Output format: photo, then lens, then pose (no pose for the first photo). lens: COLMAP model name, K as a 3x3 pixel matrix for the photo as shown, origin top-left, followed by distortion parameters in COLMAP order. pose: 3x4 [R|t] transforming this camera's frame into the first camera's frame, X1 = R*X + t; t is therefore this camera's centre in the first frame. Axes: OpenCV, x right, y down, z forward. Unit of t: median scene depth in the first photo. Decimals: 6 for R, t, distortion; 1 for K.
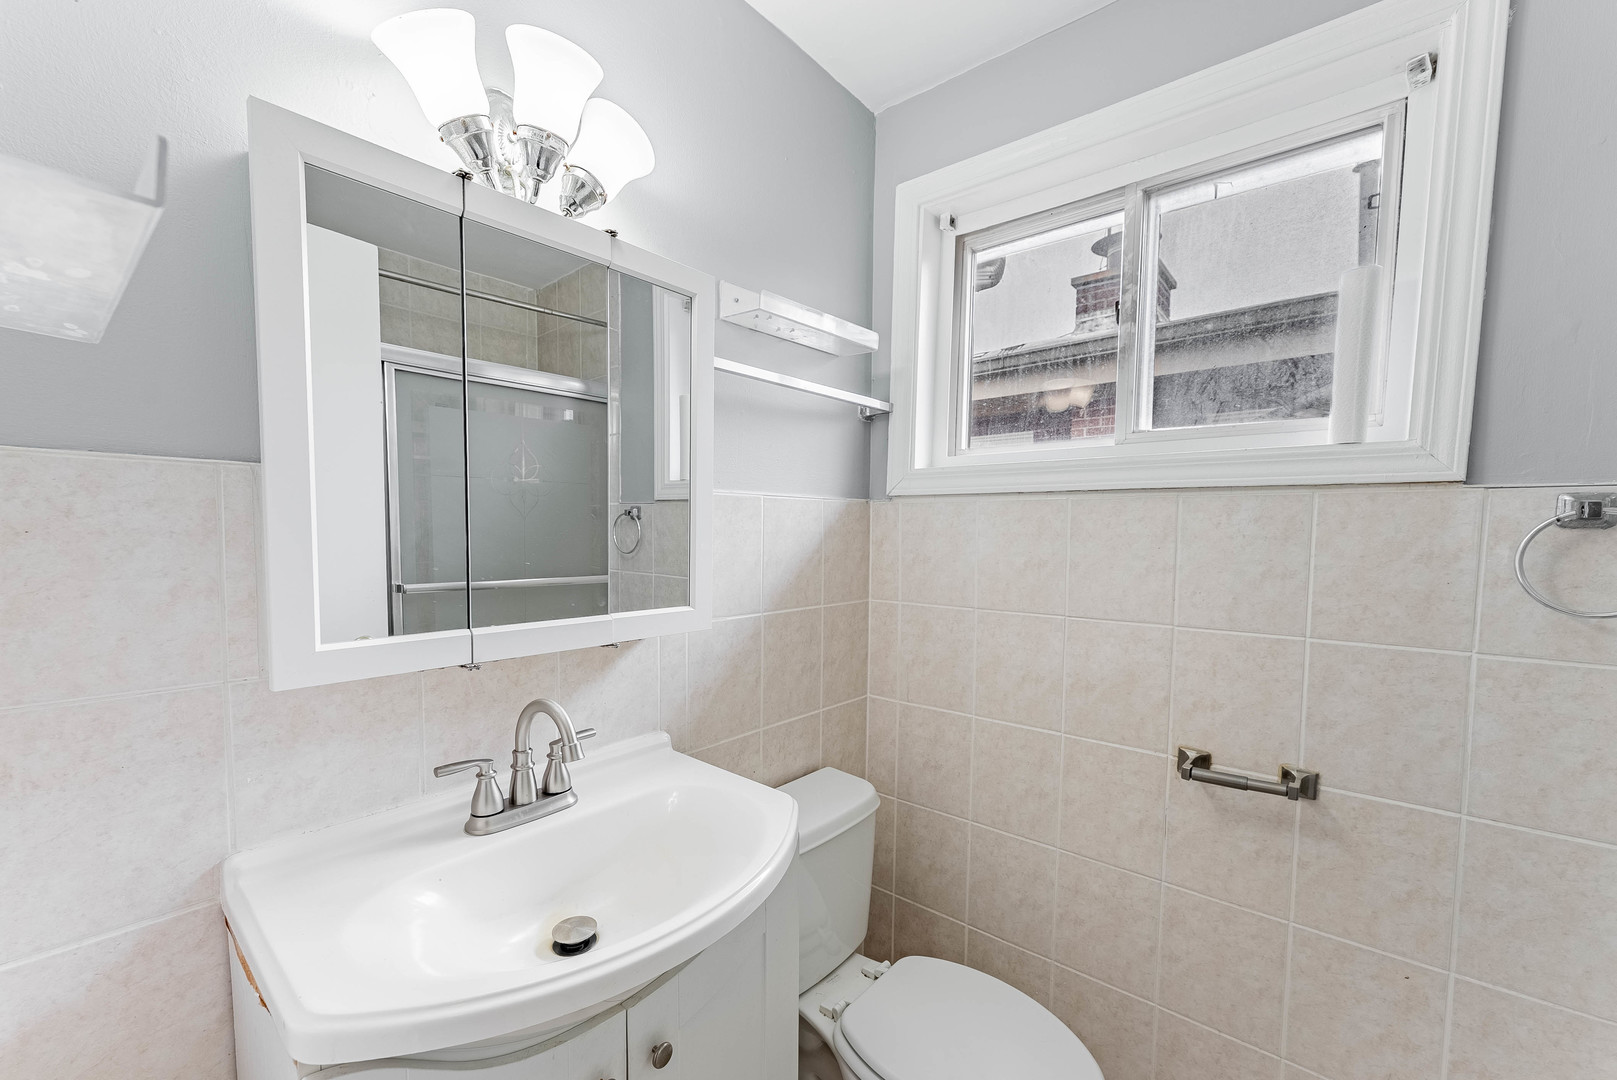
lens RADIAL K [[660.3, 0, 809.0], [0, 660.3, 571.0], [0, 0, 1]] dist [0.000986, 0.000059]
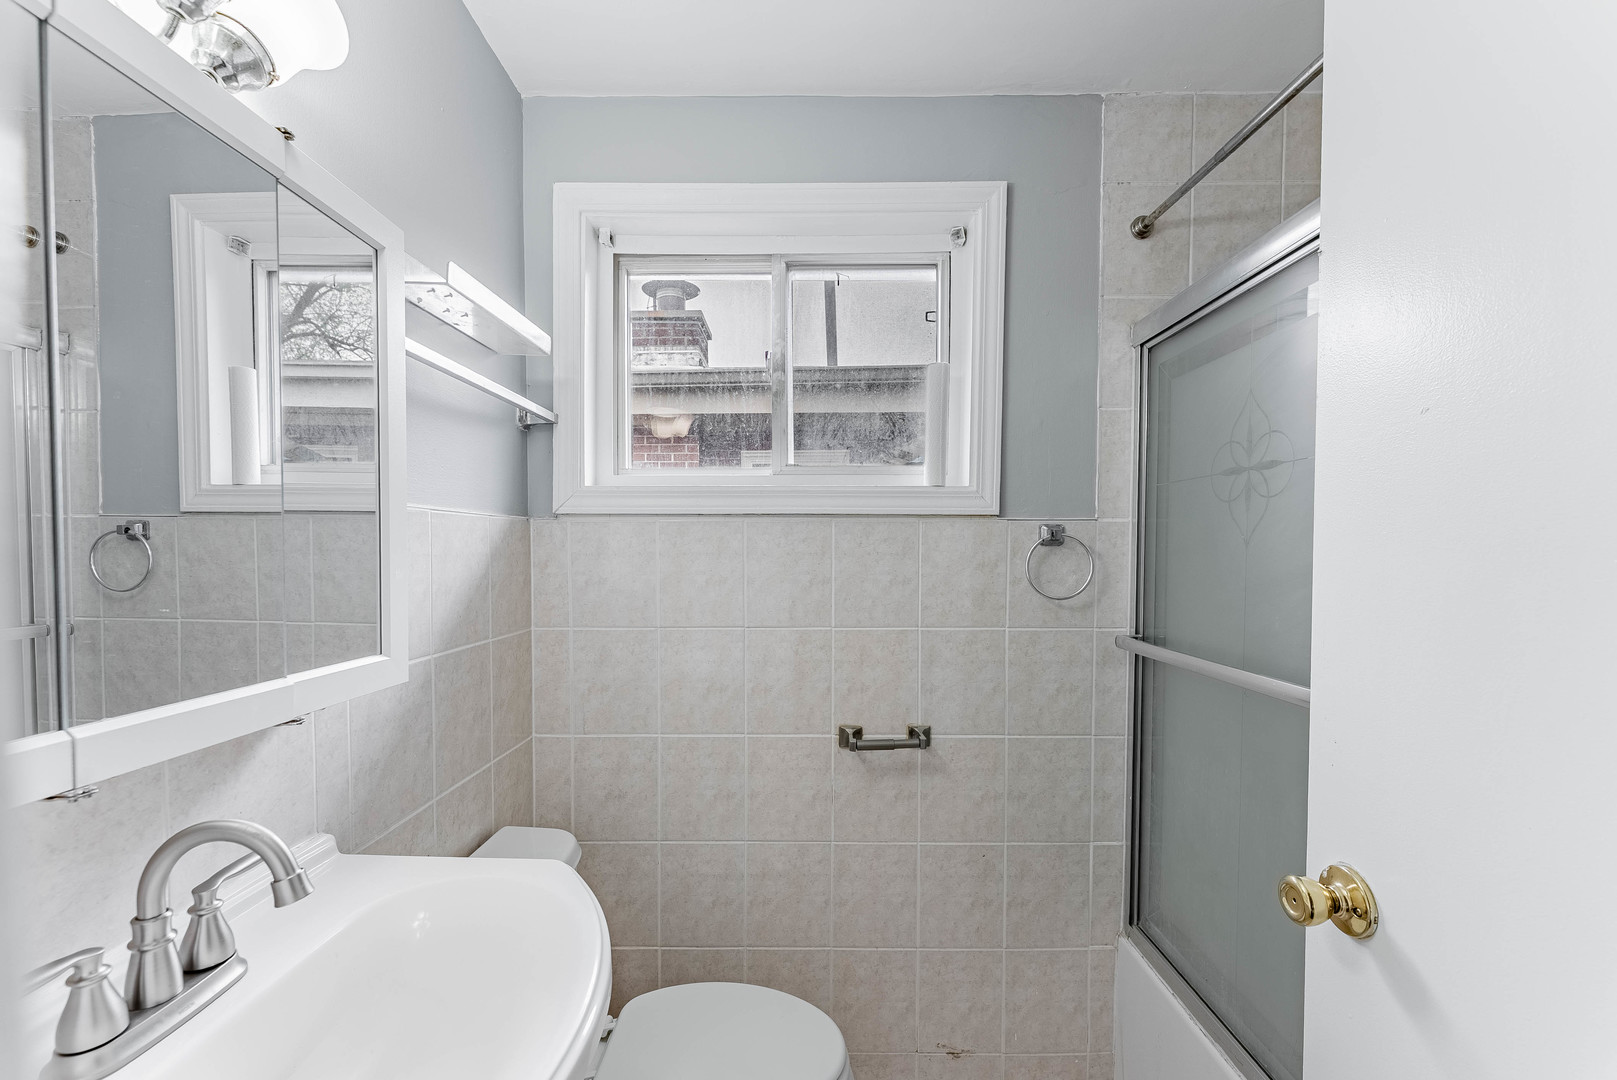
lens RADIAL K [[658.4, 0, 802.0], [0, 658.4, 572.4], [0, 0, 1]] dist [0.001361, -0.001072]
pose [[0.771509, -0.031311, 0.635447, -0.234592], [0.048261, 0.998791, -0.009380, -0.008442], [-0.634385, 0.037904, 0.772087, 0.089016]]
